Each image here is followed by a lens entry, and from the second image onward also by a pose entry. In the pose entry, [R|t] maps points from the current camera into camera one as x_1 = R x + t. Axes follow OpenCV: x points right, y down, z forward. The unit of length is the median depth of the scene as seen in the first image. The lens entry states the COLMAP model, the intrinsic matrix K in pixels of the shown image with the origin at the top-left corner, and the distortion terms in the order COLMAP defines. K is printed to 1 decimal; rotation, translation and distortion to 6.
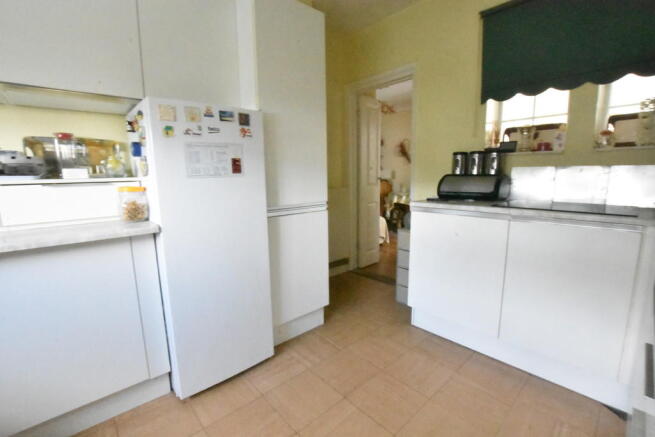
lens RADIAL K [[289.6, 0, 327.4], [0, 289.6, 219.5], [0, 0, 1]] dist [-0.025988, 0.002147]
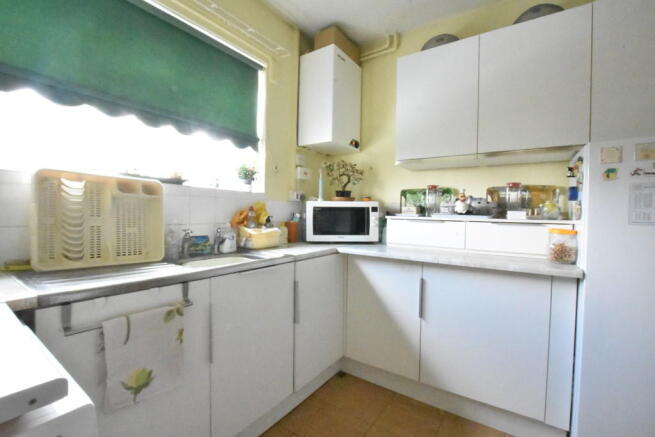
lens RADIAL K [[289.6, 0, 326.8], [0, 289.6, 220.2], [0, 0, 1]] dist [-0.025988, 0.002147]
pose [[0.235989, 0.042532, -0.970825, 0.114646], [-0.172553, 0.984999, 0.001208, -0.001128], [0.956313, 0.167234, 0.239788, -0.071166]]
